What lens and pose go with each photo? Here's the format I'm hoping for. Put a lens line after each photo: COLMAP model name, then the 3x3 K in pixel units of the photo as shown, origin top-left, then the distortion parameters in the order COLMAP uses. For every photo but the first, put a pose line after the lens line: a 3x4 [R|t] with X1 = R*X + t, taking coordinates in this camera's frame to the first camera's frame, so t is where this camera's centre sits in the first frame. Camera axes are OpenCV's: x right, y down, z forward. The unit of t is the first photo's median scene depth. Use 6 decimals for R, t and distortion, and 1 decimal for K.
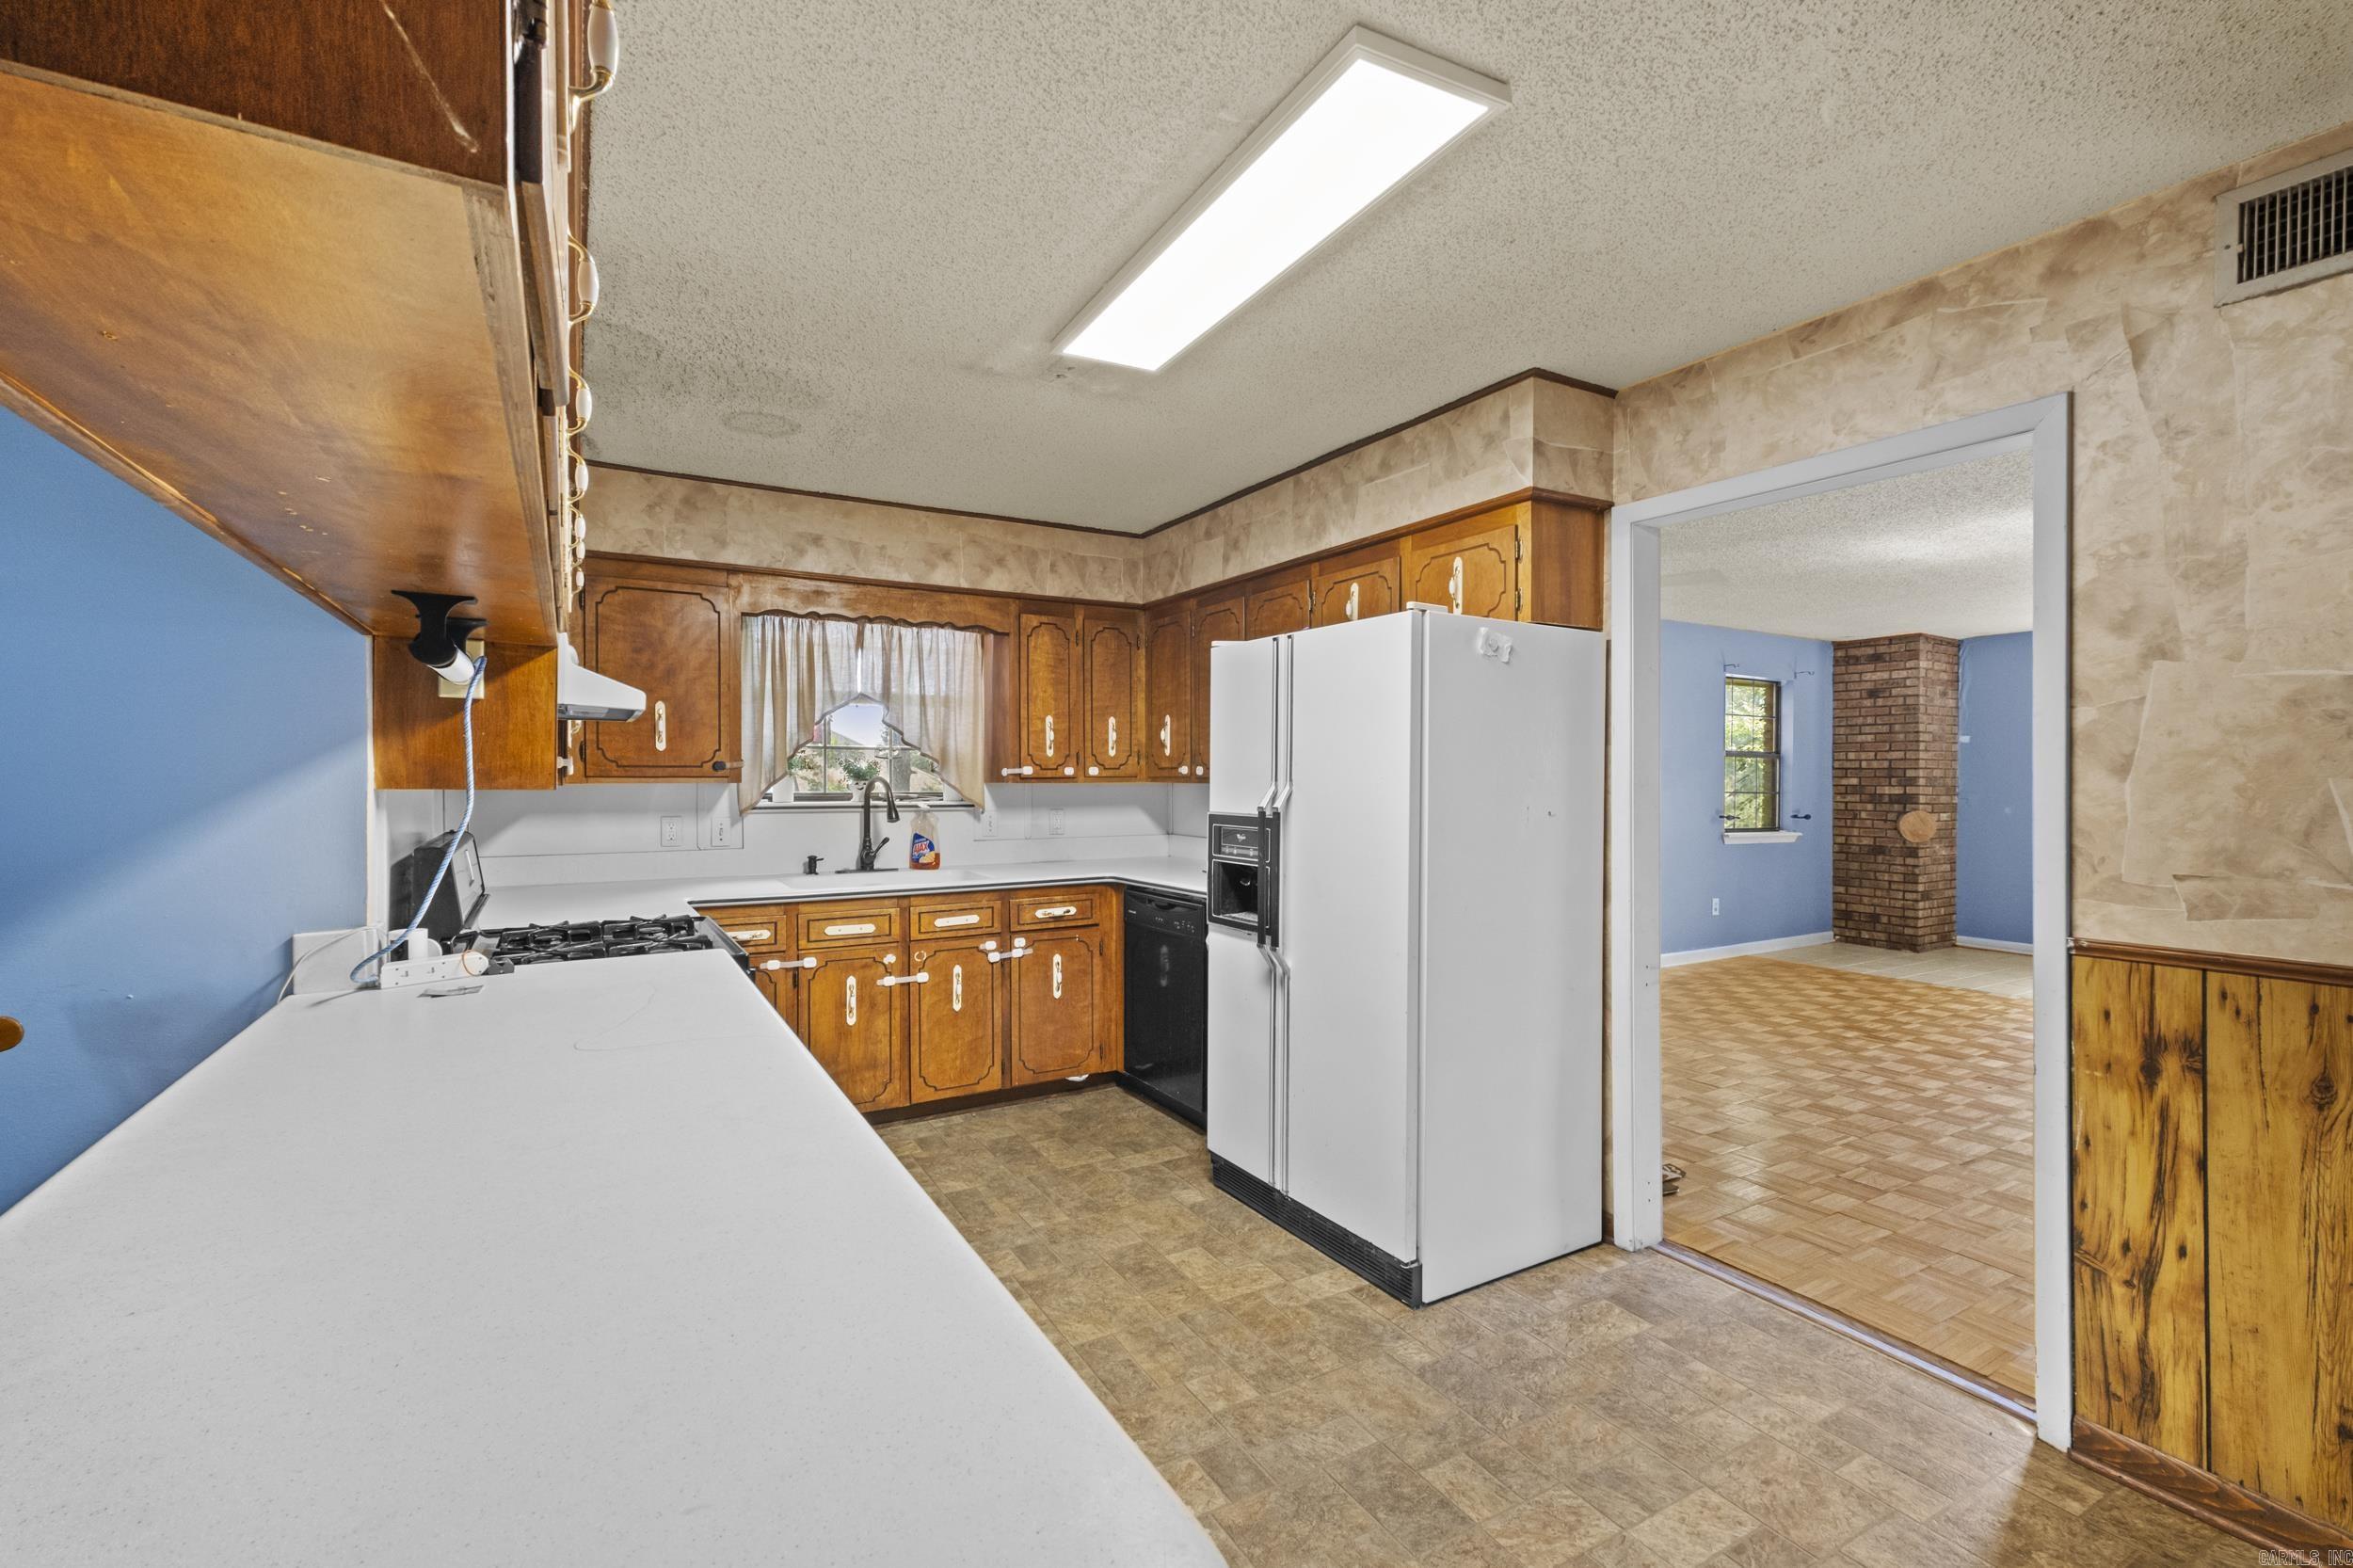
lens RADIAL K [[1014.3, 0, 1159.6], [0, 1014.3, 783.6], [0, 0, 1]] dist [0.008532, 0.000470]
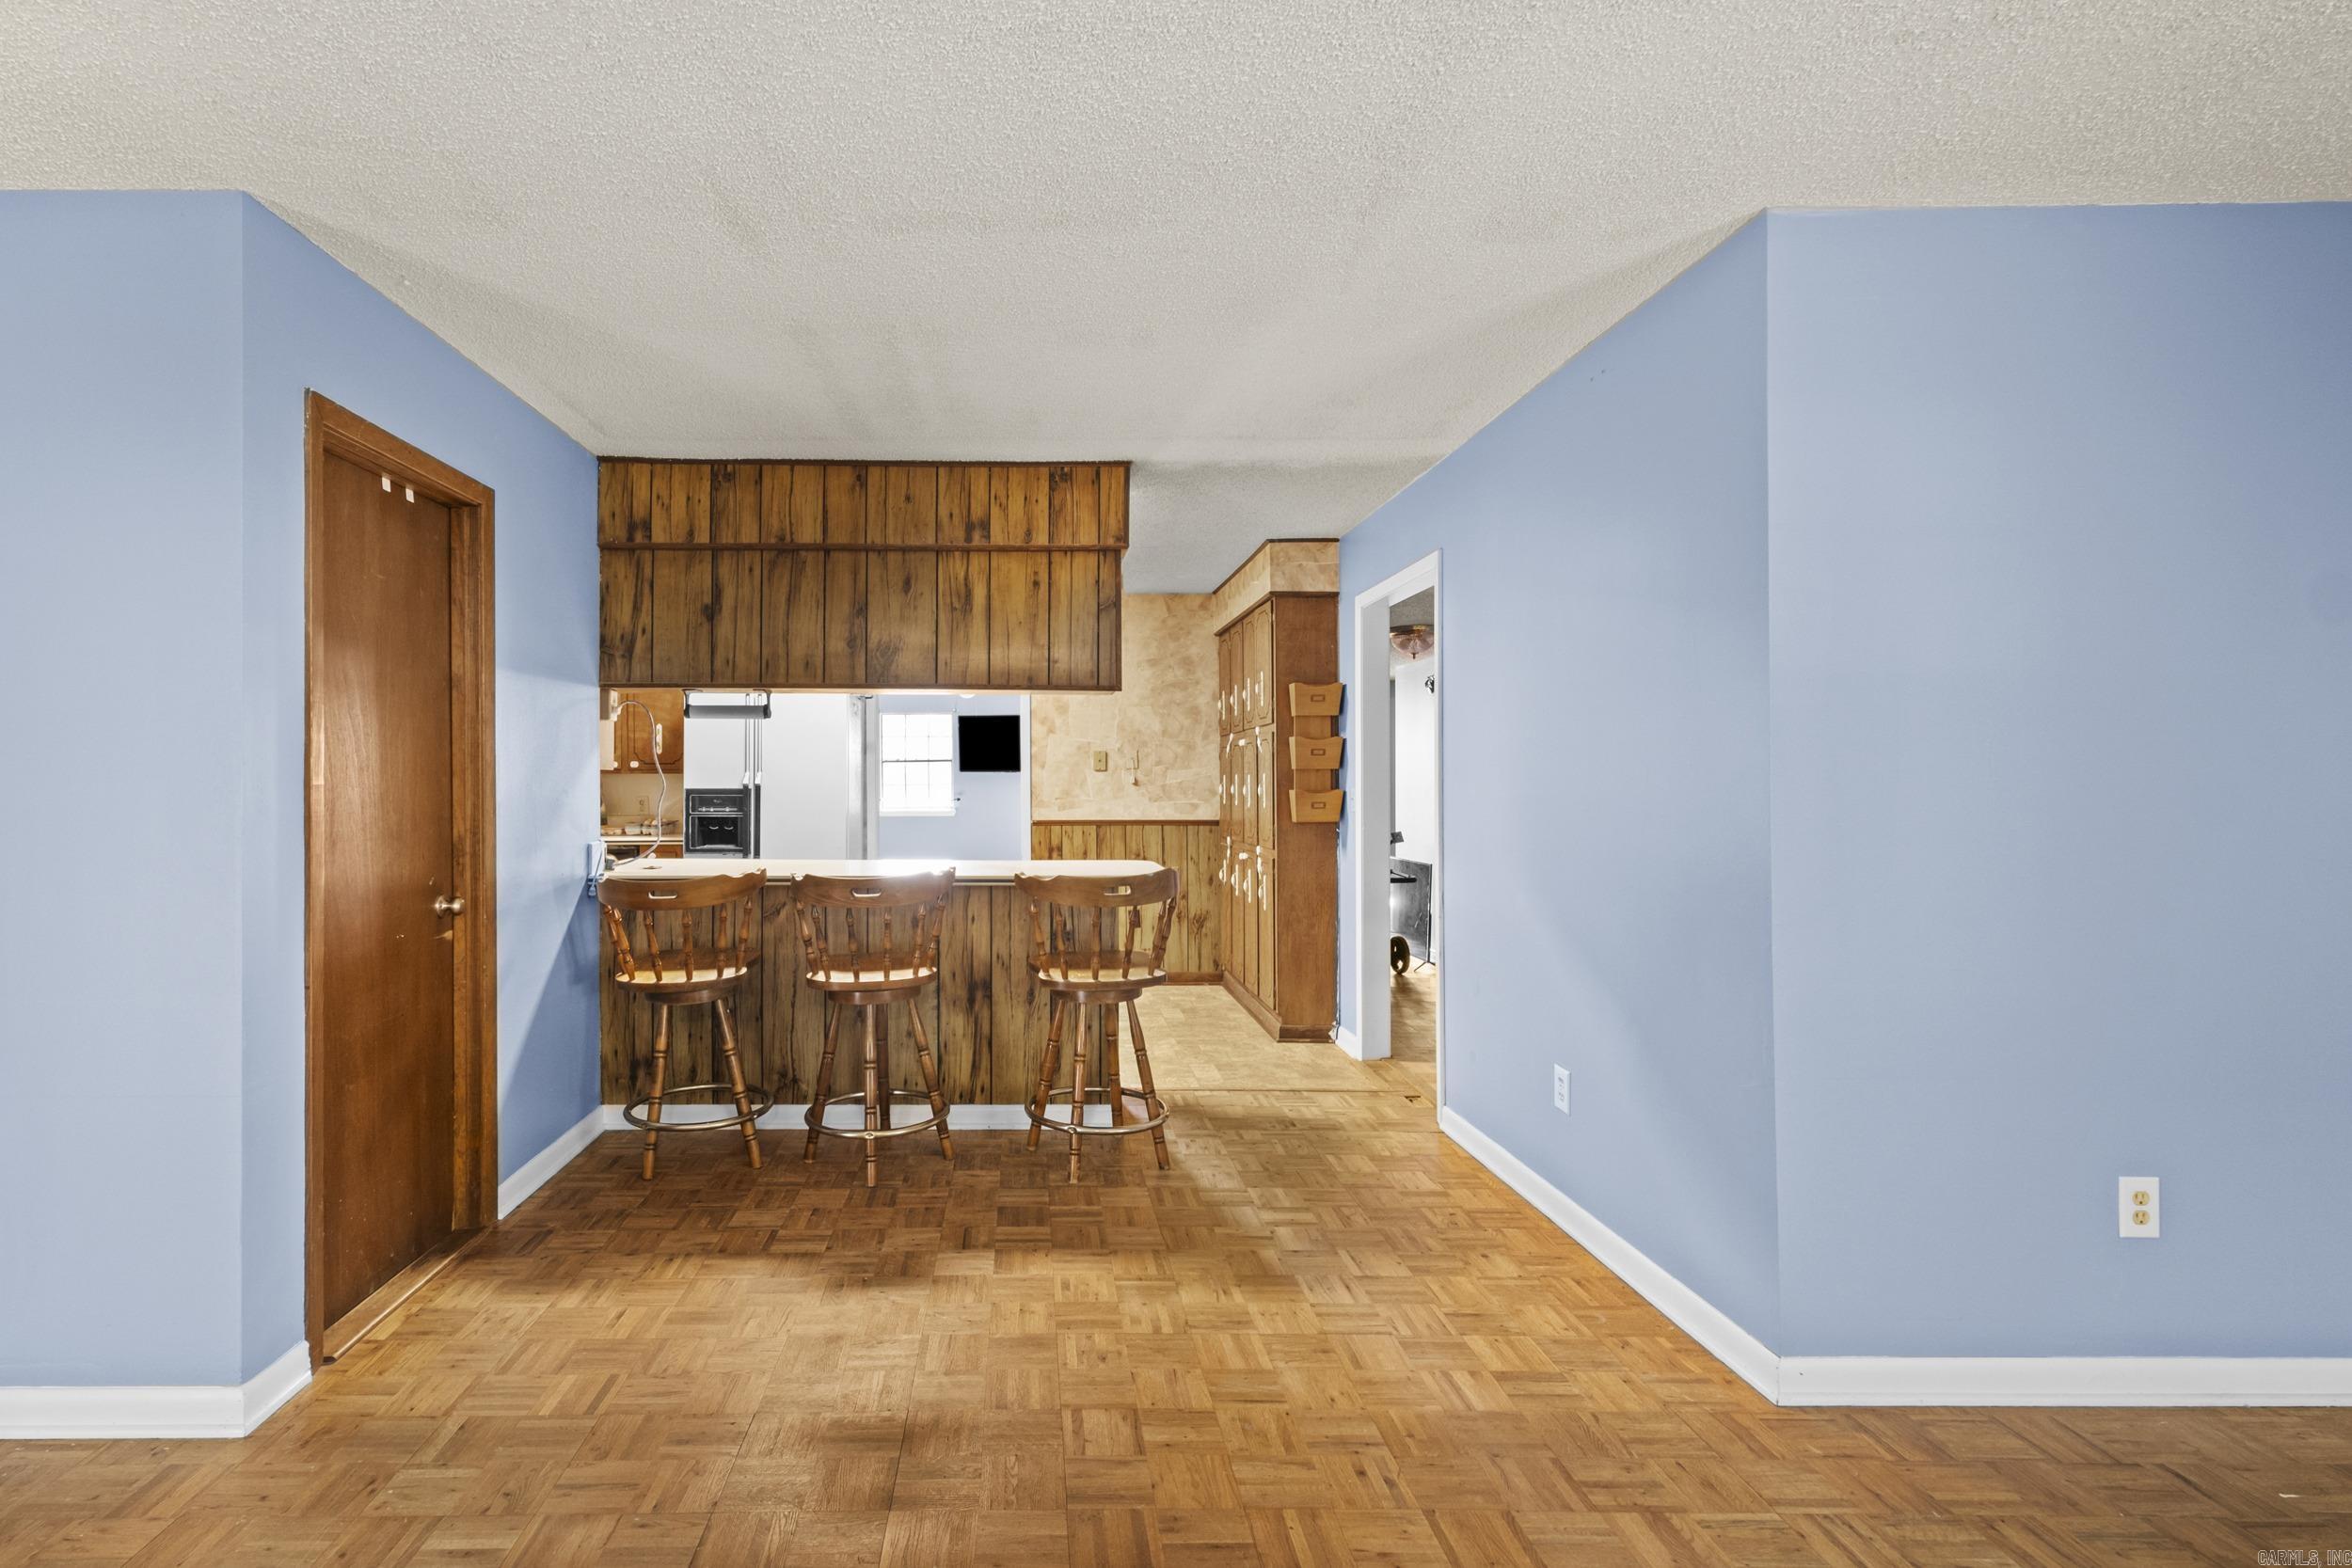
lens RADIAL K [[1124.9, 0, 1025.5], [0, 1124.9, 782.3], [0, 0, 1]] dist [-0.001212, 0.000395]
pose [[0.504593, -0.005117, 0.863342, -1.432428], [0.008768, 0.999961, 0.000803, 0.021744], [-0.863313, 0.007165, 0.504618, -0.496173]]
